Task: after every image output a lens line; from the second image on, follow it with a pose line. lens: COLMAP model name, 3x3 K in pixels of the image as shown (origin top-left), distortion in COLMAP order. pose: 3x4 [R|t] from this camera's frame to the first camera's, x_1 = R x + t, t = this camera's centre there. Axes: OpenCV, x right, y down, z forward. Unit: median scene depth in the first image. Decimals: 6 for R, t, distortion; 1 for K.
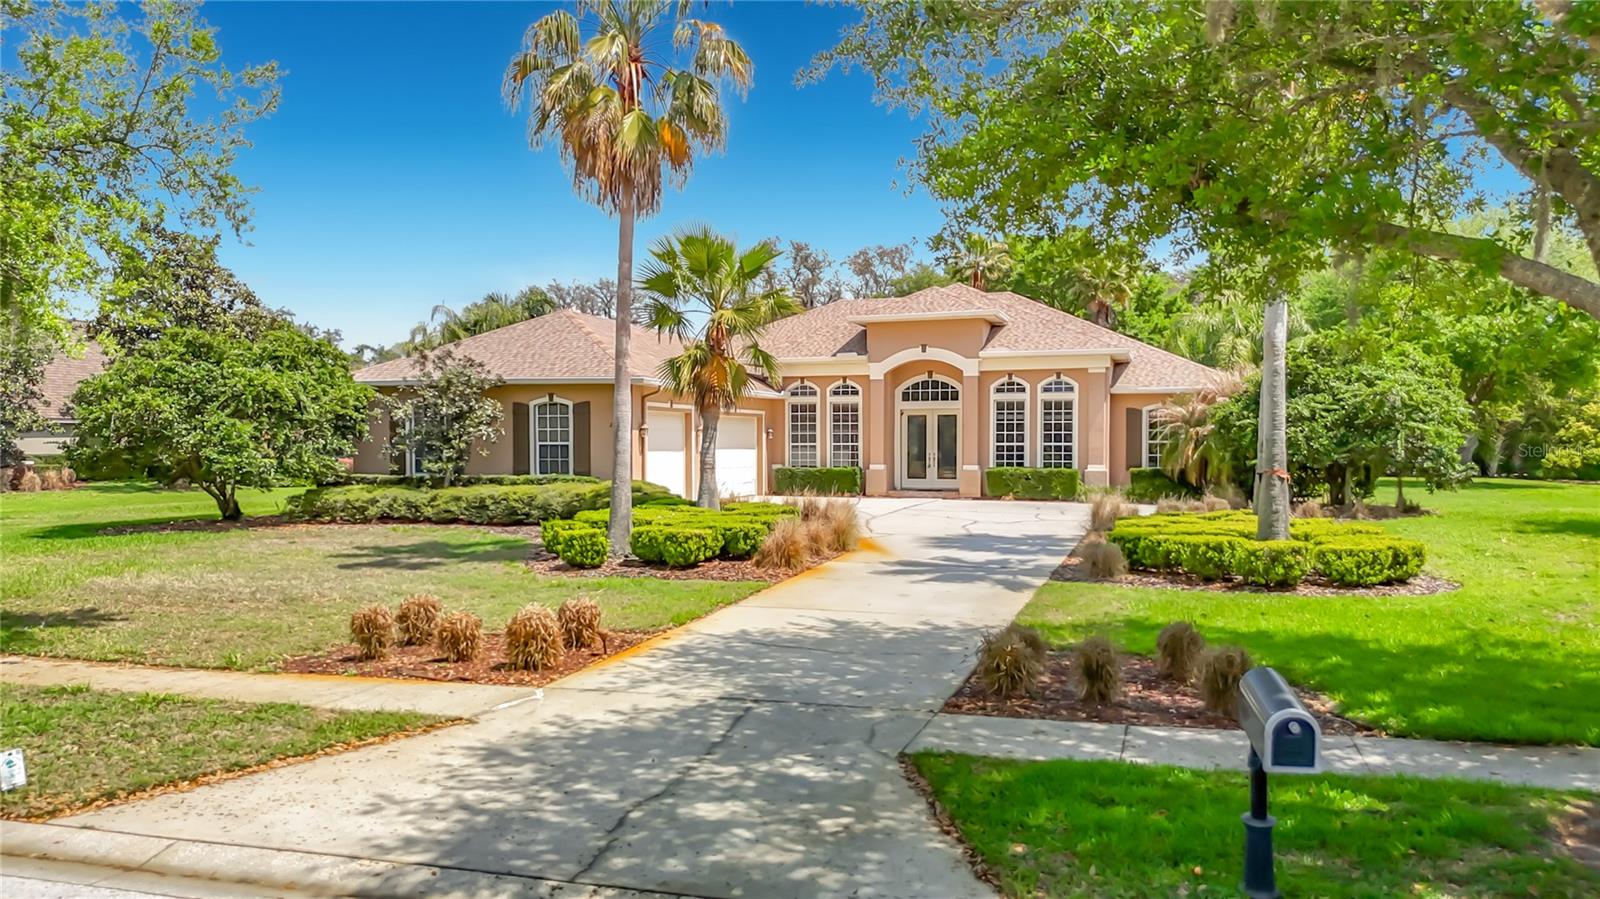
lens RADIAL K [[1182.8, 0, 790.7], [0, 1182.8, 455.6], [0, 0, 1]] dist [0.090349, -0.000494]
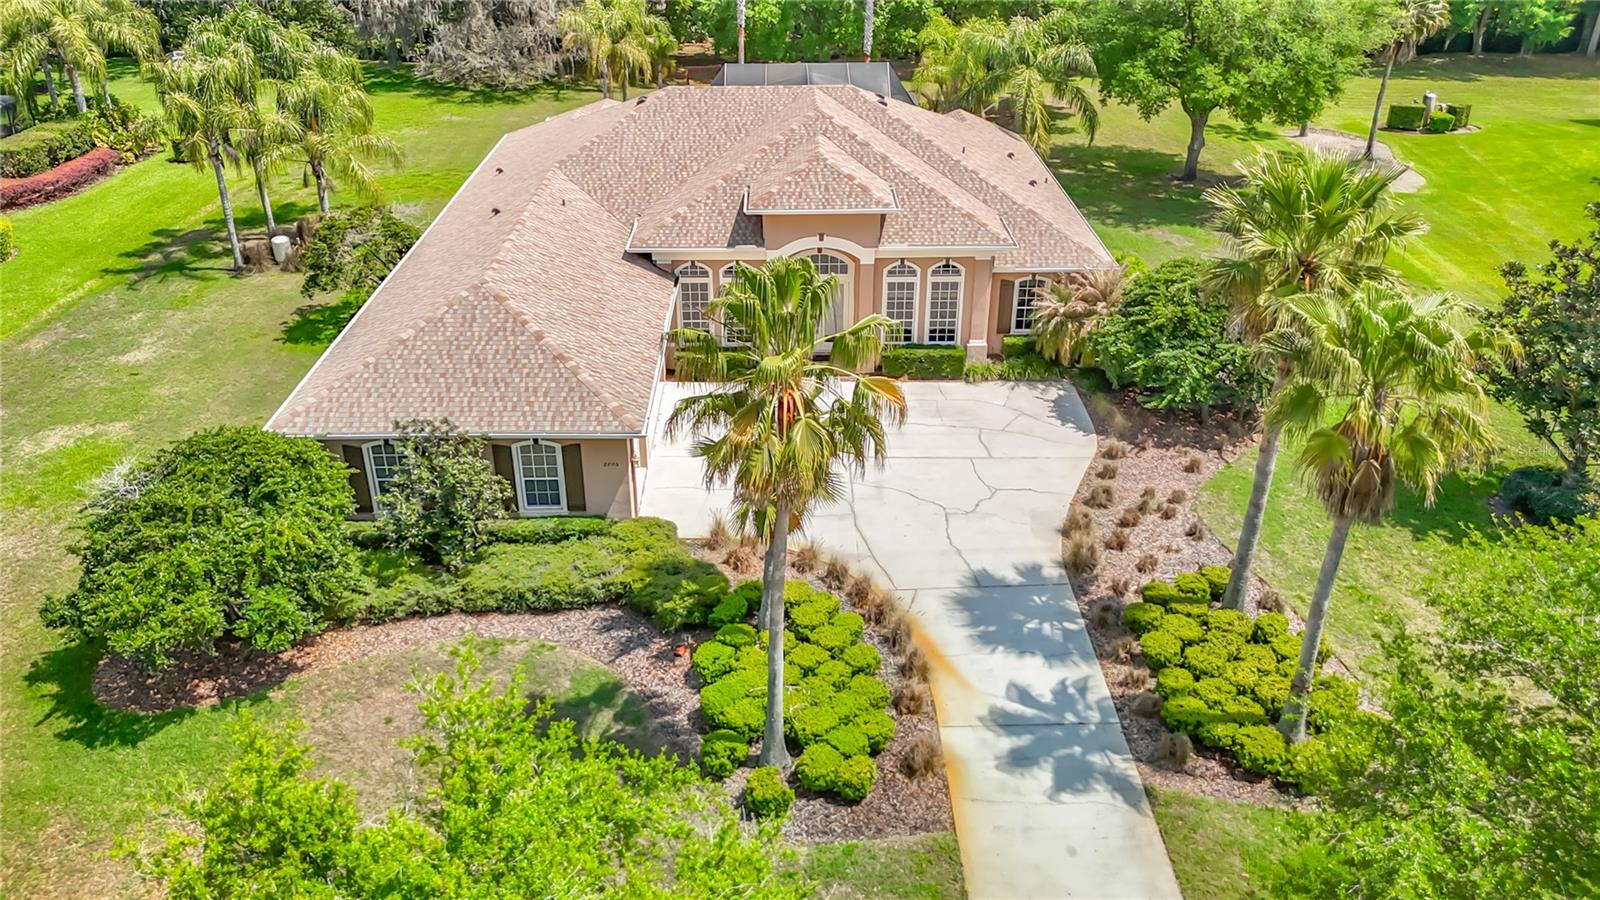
lens RADIAL K [[1202.4, 0, 800.3], [0, 1202.4, 427.4], [0, 0, 1]] dist [0.069492, -0.077220]
pose [[0.944182, -0.149210, 0.293695, -0.235284], [0.002290, 0.894492, 0.447077, -0.414049], [-0.329416, -0.421450, 0.844906, 0.074524]]
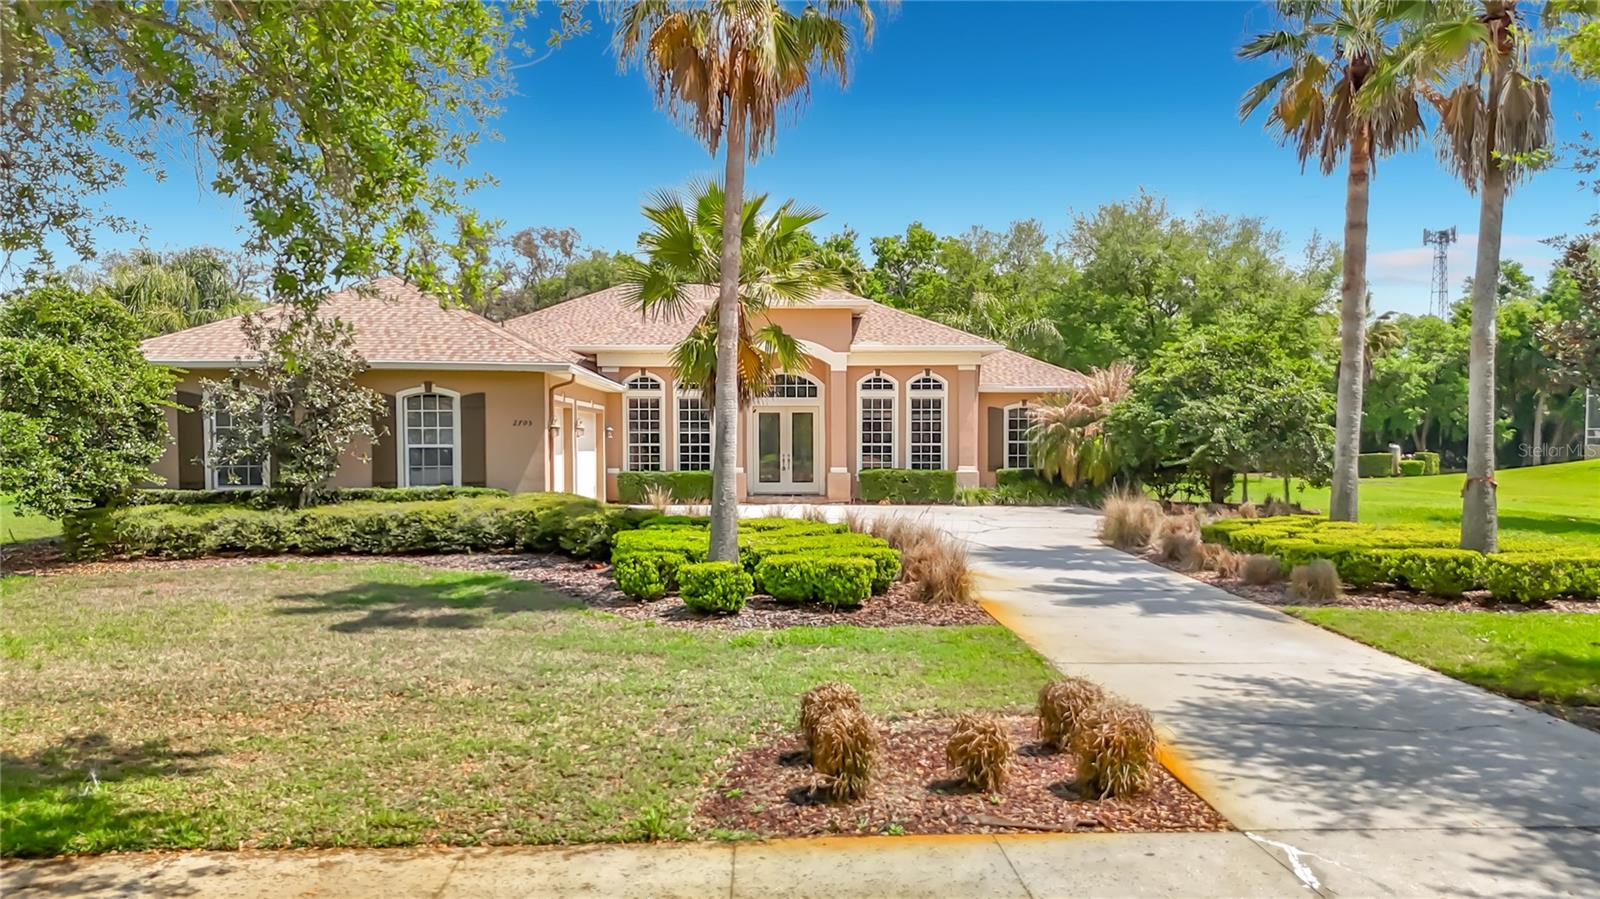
lens RADIAL K [[1192.0, 0, 800.0], [0, 1192.0, 449.5], [0, 0, 1]] dist [0.088597, -0.073107]
pose [[0.934445, -0.003308, 0.356093, -0.210630], [0.003817, 0.999992, -0.000728, -0.005310], [-0.356088, 0.002040, 0.934450, 0.143585]]
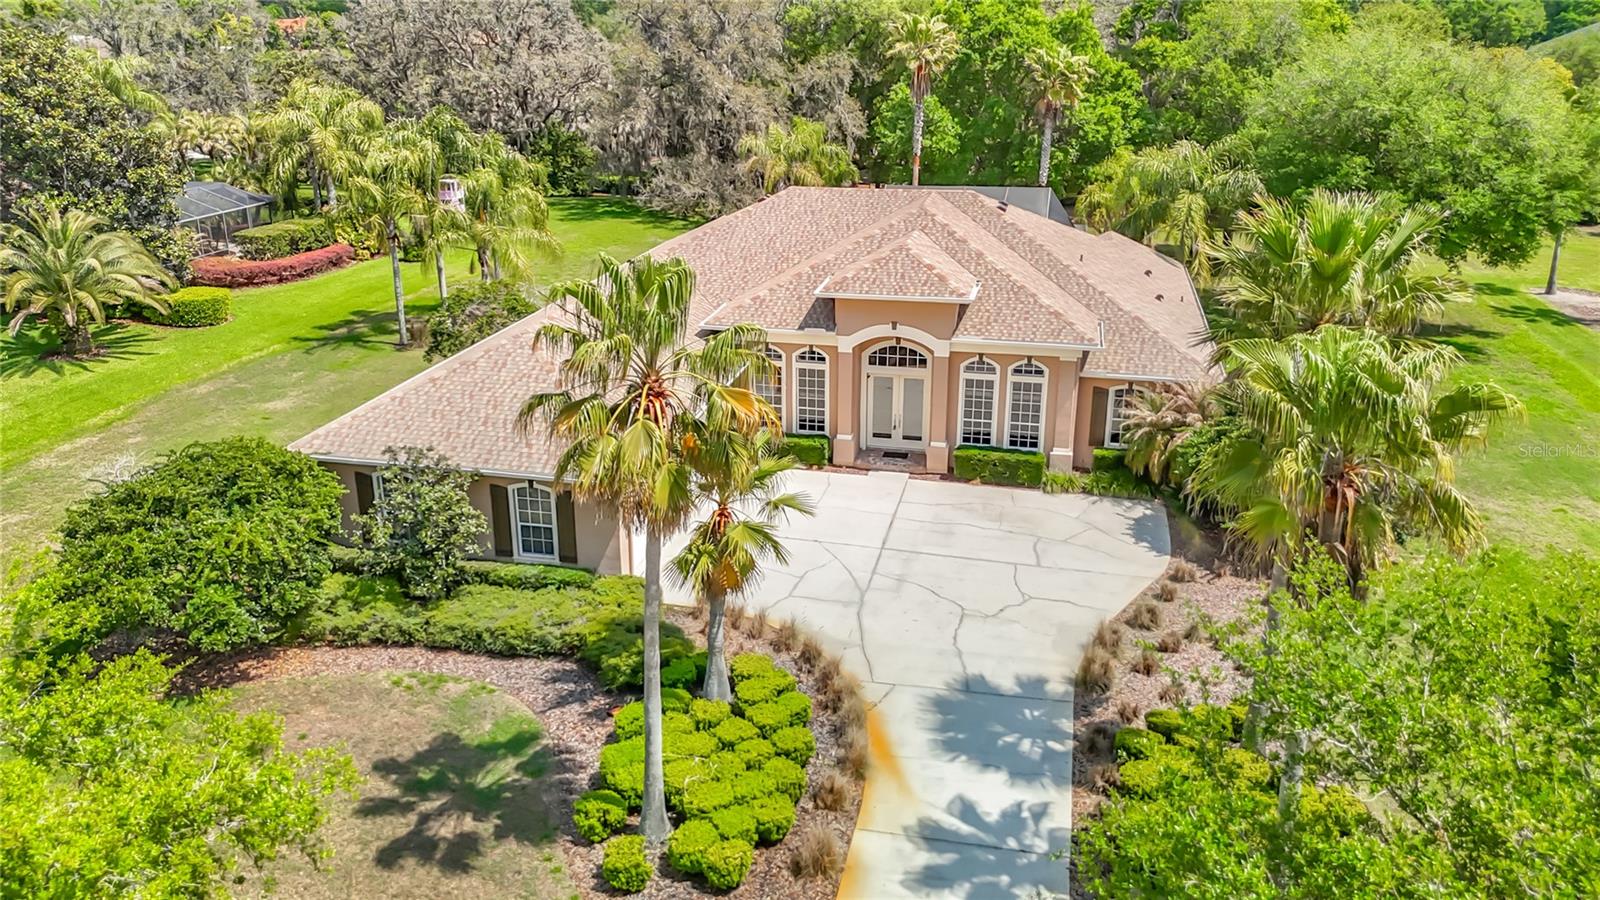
lens RADIAL K [[1190.3, 0, 796.3], [0, 1190.3, 418.4], [0, 0, 1]] dist [0.090821, -0.079363]
pose [[0.995609, -0.030200, 0.088608, -0.058289], [0.000902, 0.949587, 0.313501, -0.333063], [-0.093609, -0.312044, 0.945445, 0.060937]]
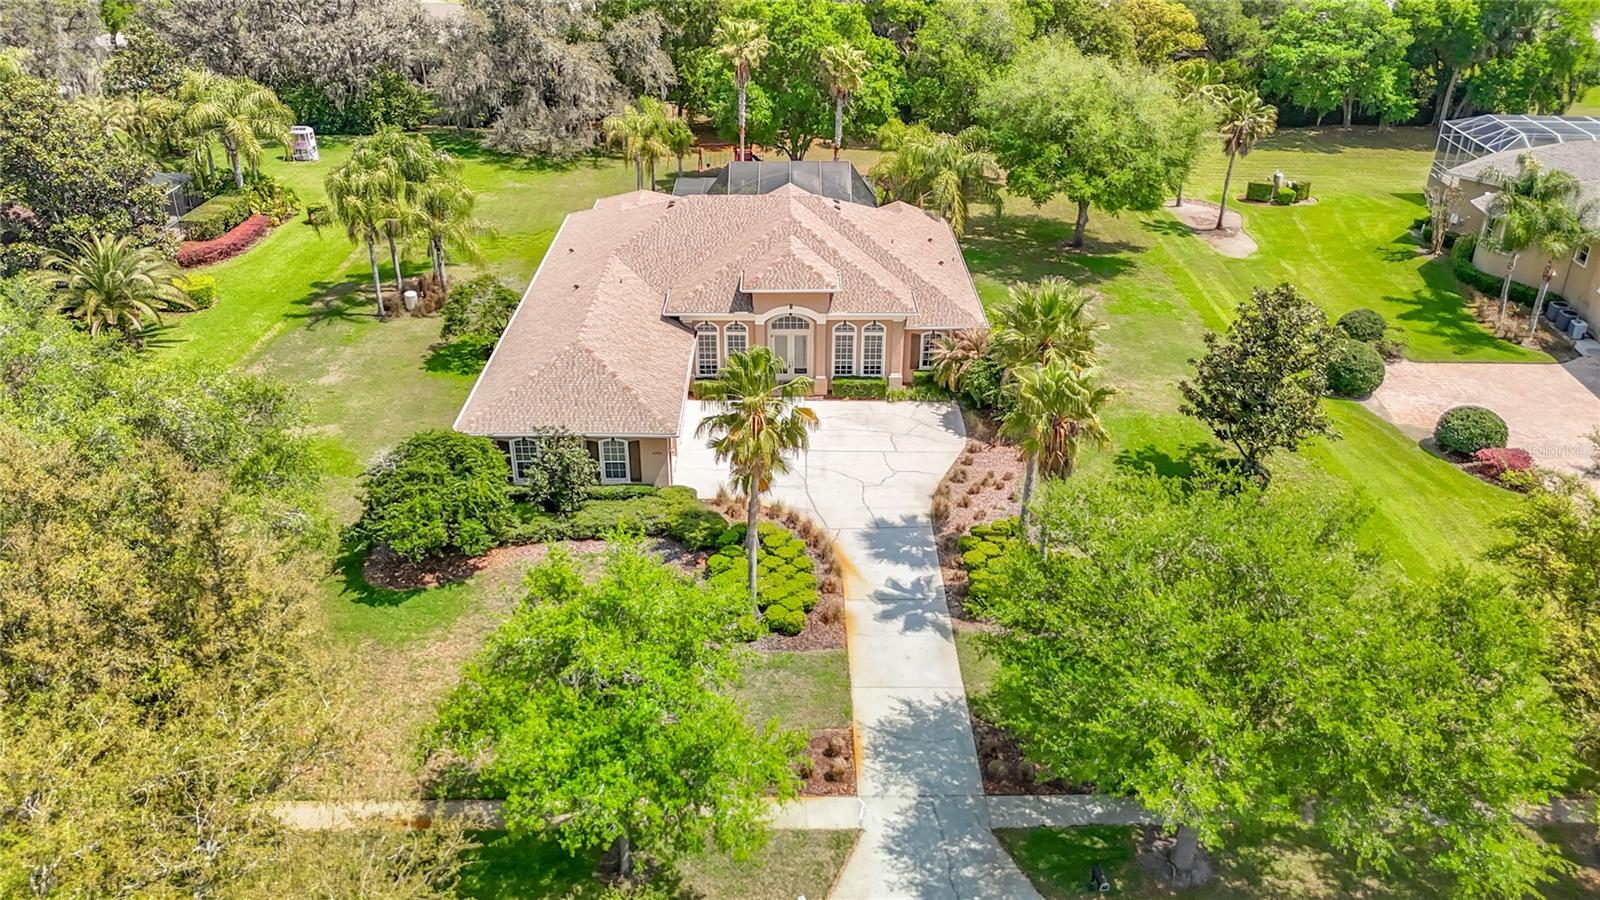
lens RADIAL K [[1177.5, 0, 801.6], [0, 1177.5, 435.8], [0, 0, 1]] dist [0.090374, -0.089030]
pose [[0.945687, -0.144312, 0.291290, -0.352334], [-0.003476, 0.891521, 0.452966, -0.648833], [-0.325060, -0.429376, 0.842598, -0.371840]]
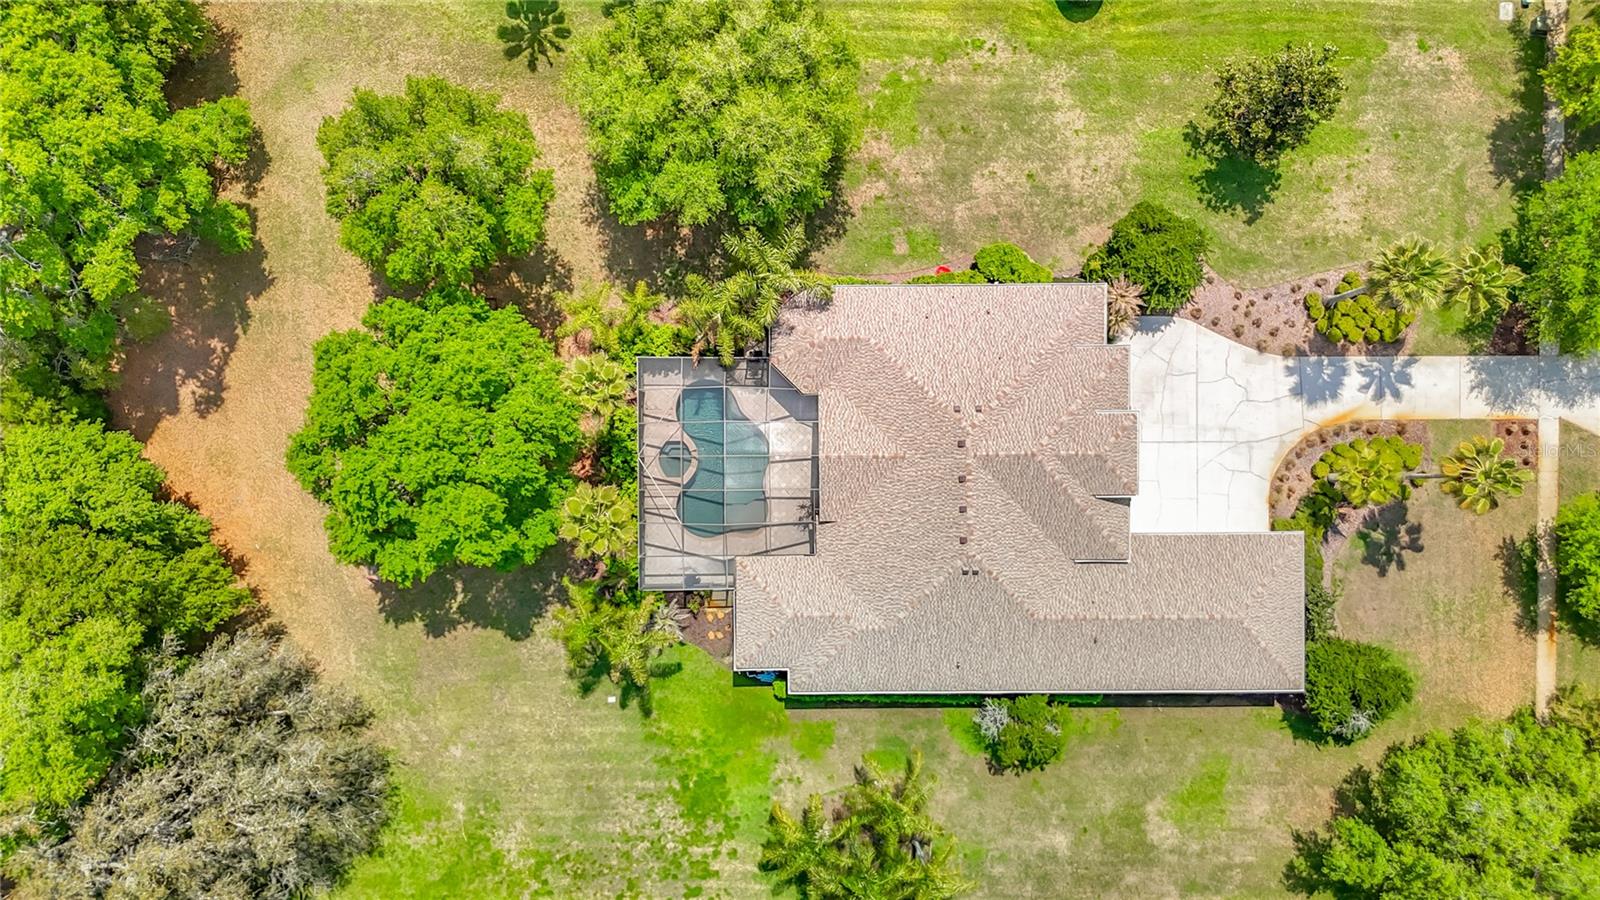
lens RADIAL K [[1177.5, 0, 801.6], [0, 1177.5, 435.8], [0, 0, 1]] dist [0.090374, -0.089030]
pose [[-0.318122, -0.947960, -0.013087, 0.324454], [0.000642, -0.014019, 0.999902, -1.943263], [-0.948050, 0.318082, 0.005068, 1.473741]]
